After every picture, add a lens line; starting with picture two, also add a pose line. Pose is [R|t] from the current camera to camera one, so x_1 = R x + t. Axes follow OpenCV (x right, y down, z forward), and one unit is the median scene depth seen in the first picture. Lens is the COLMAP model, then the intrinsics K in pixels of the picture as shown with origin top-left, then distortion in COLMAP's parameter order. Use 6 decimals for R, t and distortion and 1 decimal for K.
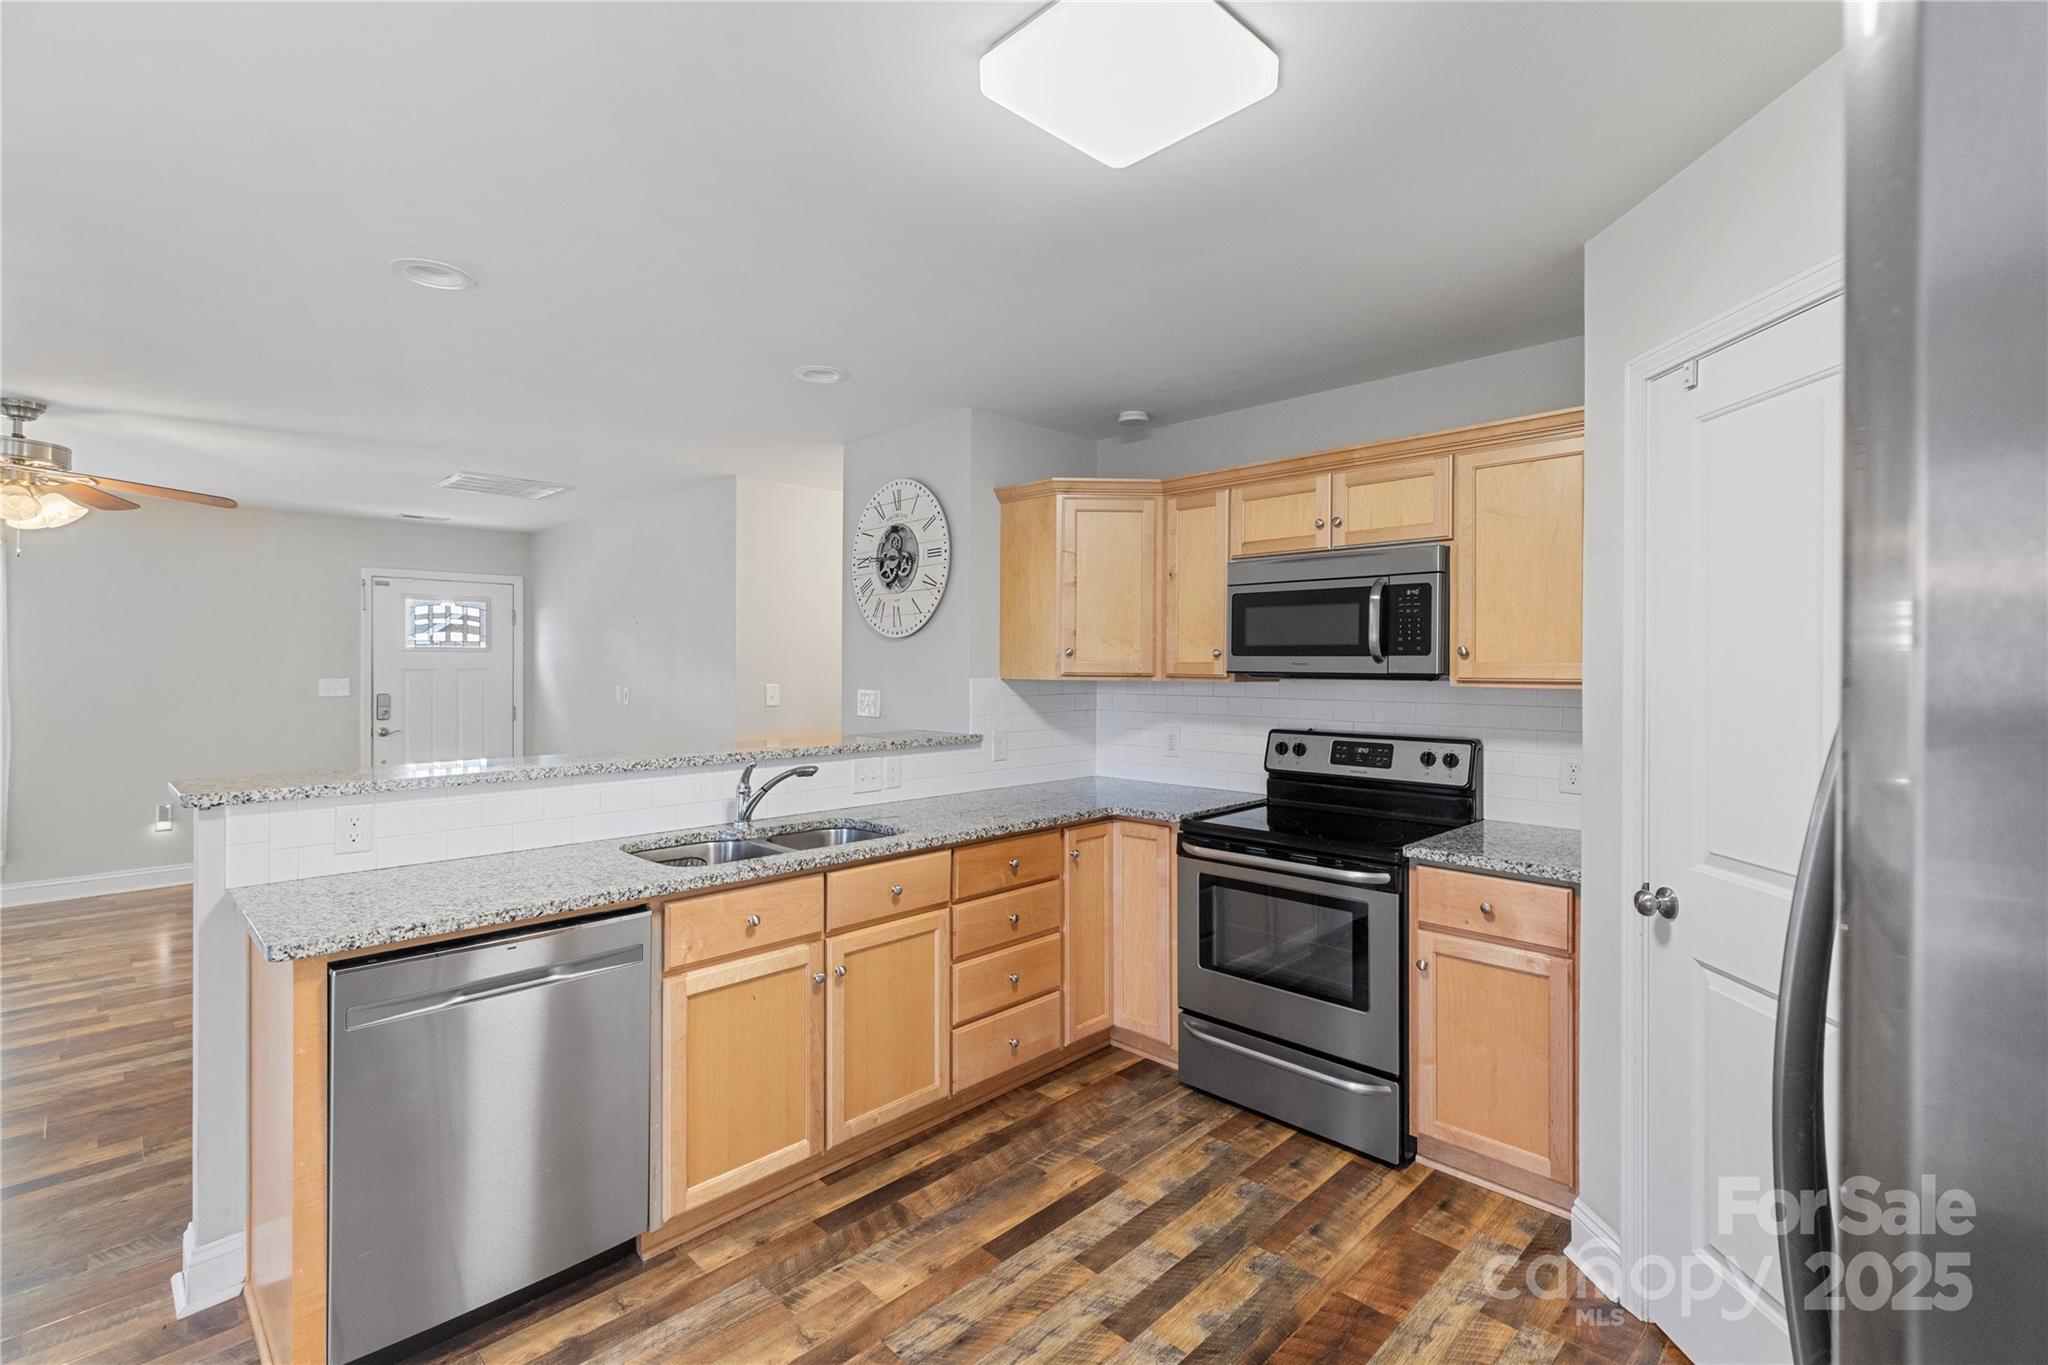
lens RADIAL K [[928.5, 0, 1035.1], [0, 928.5, 663.6], [0, 0, 1]] dist [0.008579, -0.000151]
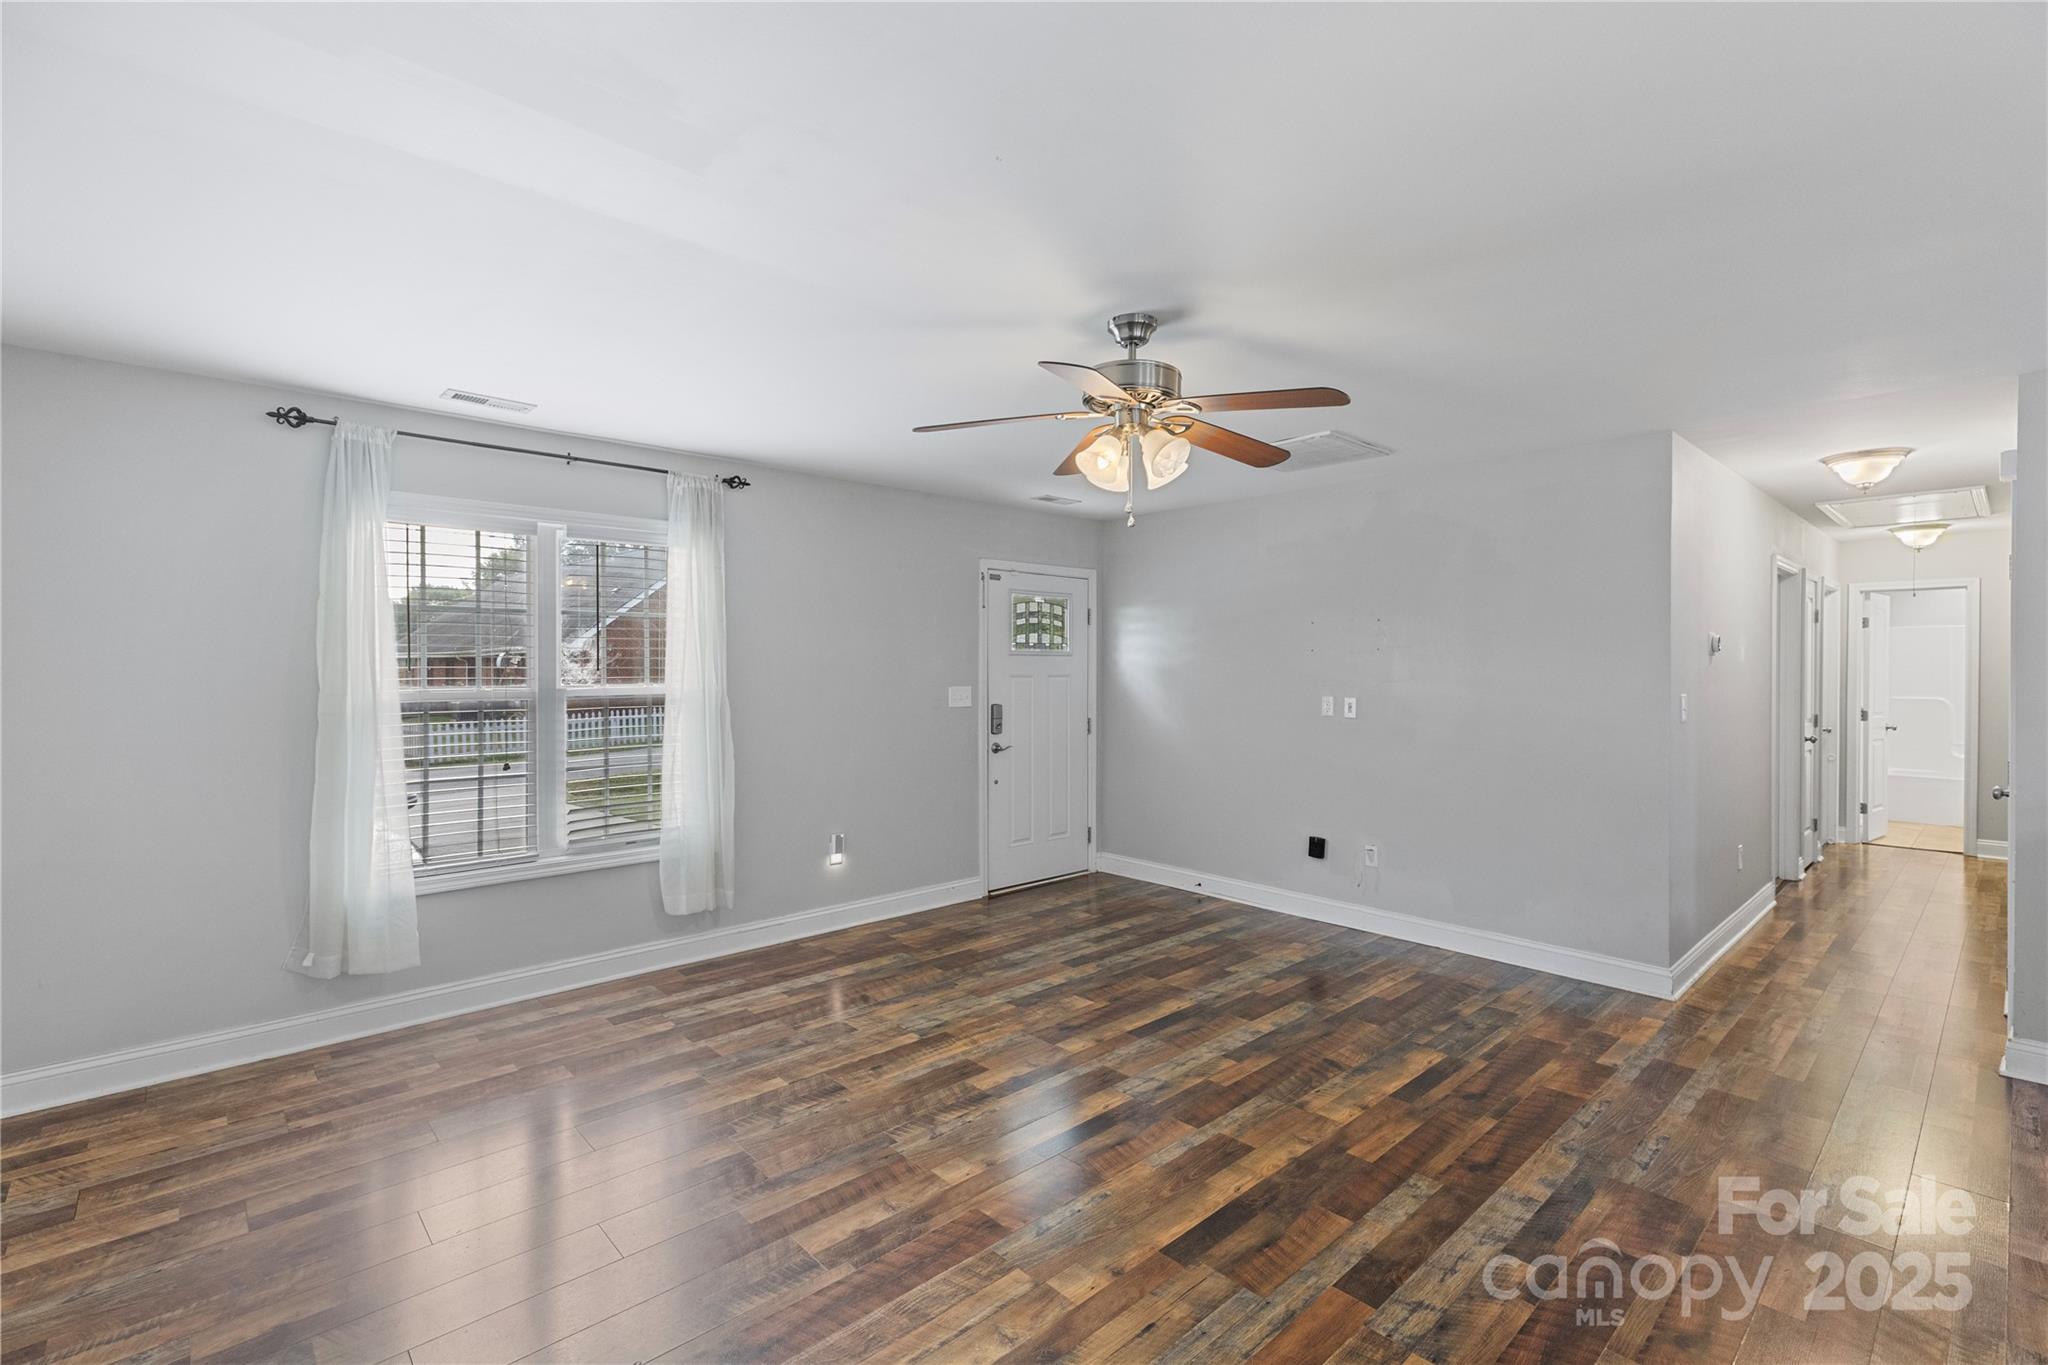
lens RADIAL K [[900.7, 0, 1024.0], [0, 900.7, 682.5], [0, 0, 1]] dist [-0.007988, 0.000387]
pose [[0.998751, -0.000256, -0.049972, -1.271476], [0.001040, 0.999877, 0.015667, -0.001161], [0.049962, -0.015699, 0.998628, 0.314345]]
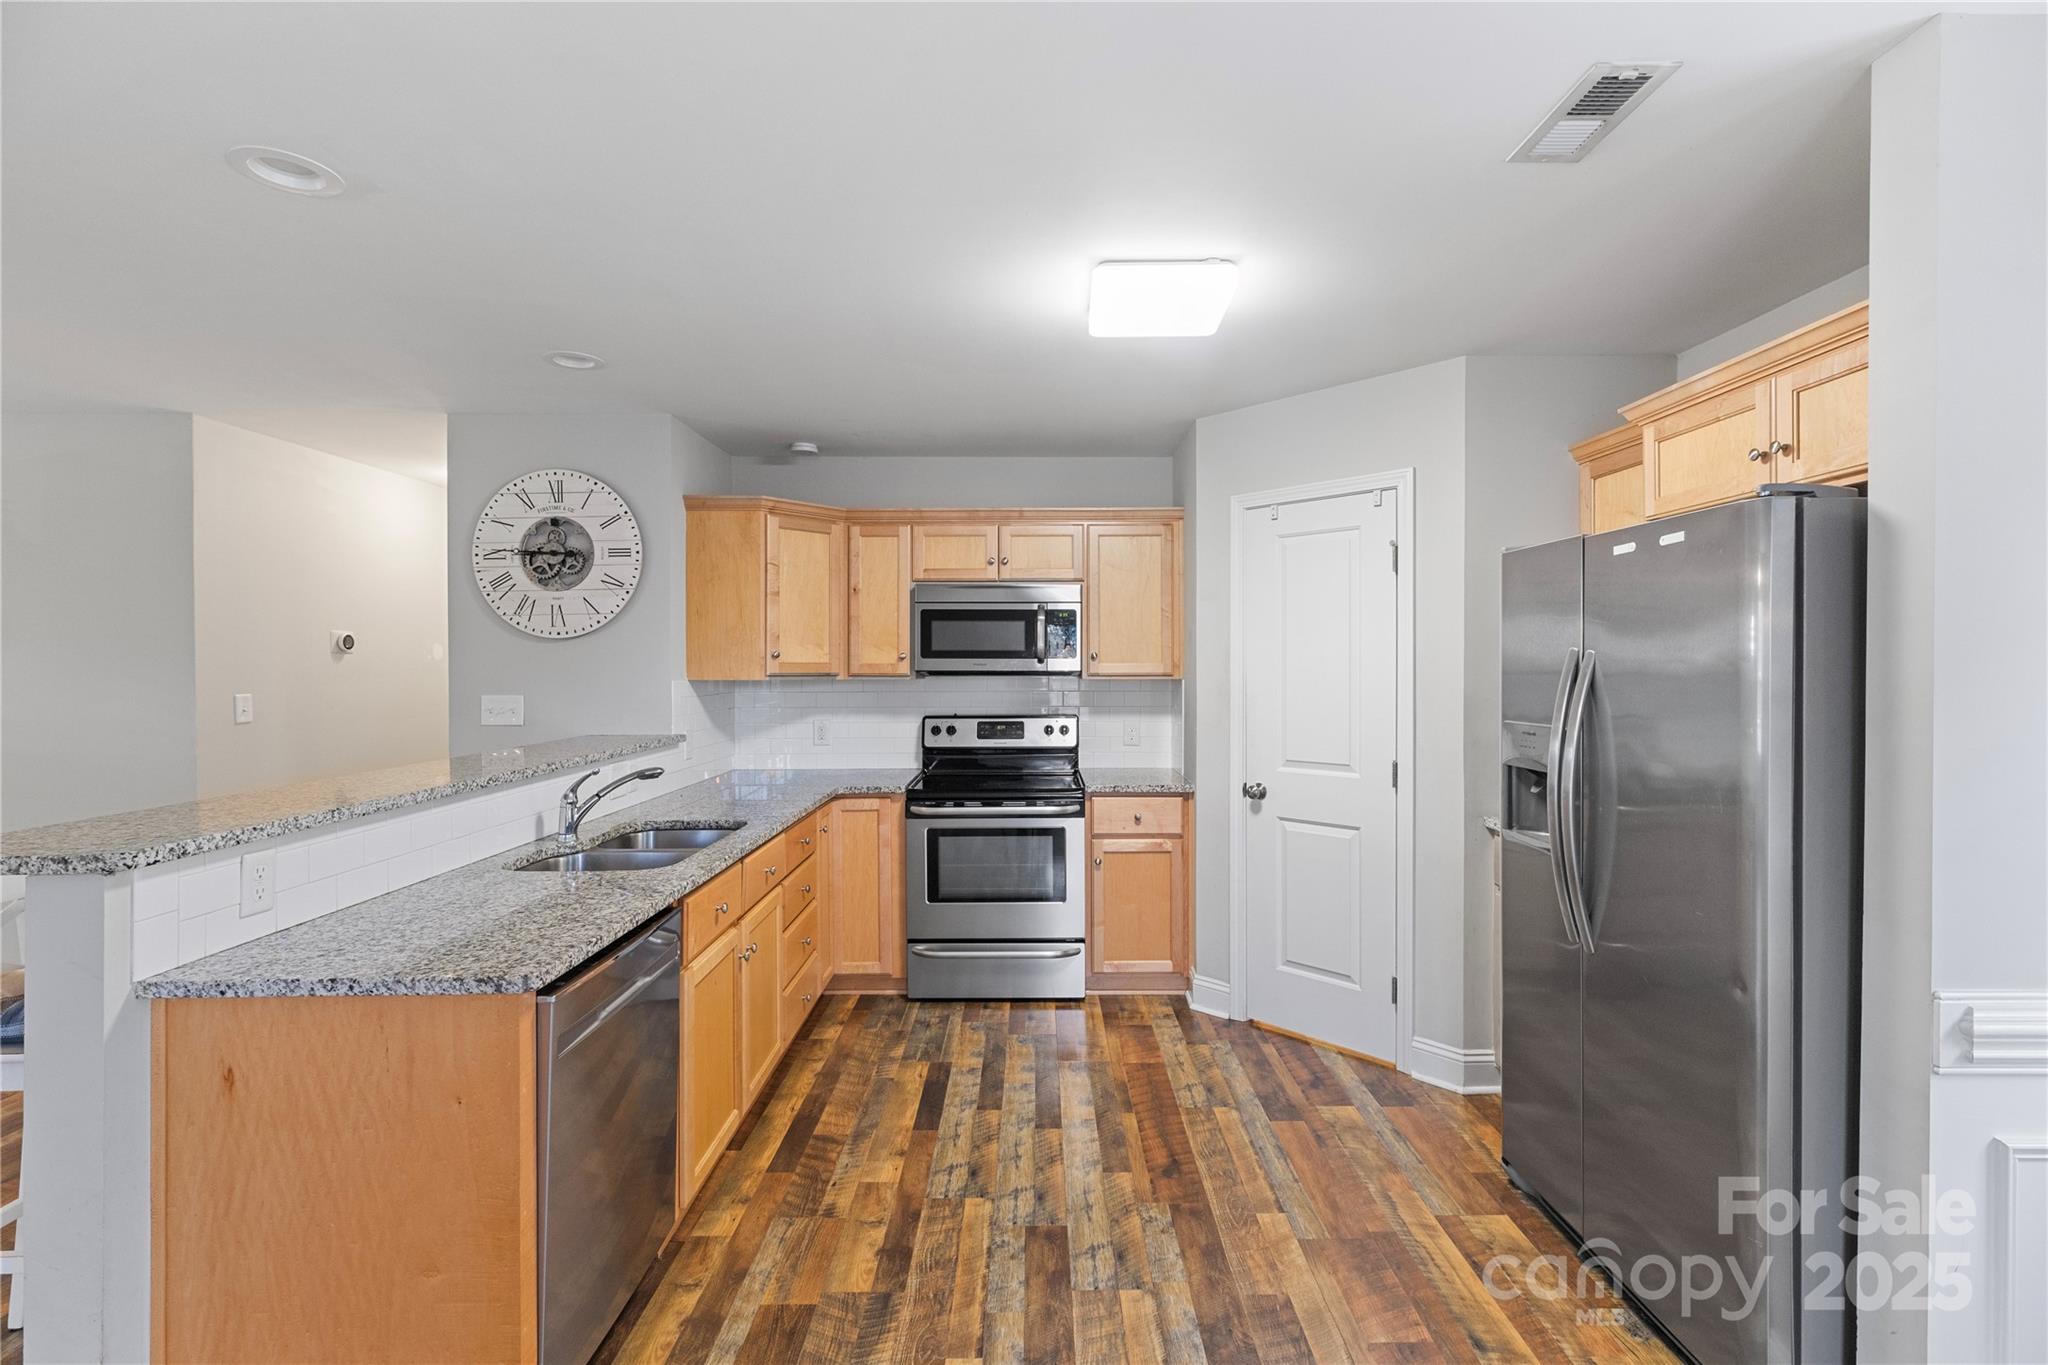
lens RADIAL K [[916.4, 0, 1036.7], [0, 916.4, 666.2], [0, 0, 1]] dist [0.010728, 0.000024]
pose [[0.711773, -0.005341, 0.702390, -0.551400], [0.003951, 0.999986, 0.003600, -0.001564], [-0.702399, 0.000213, 0.711784, 0.000892]]
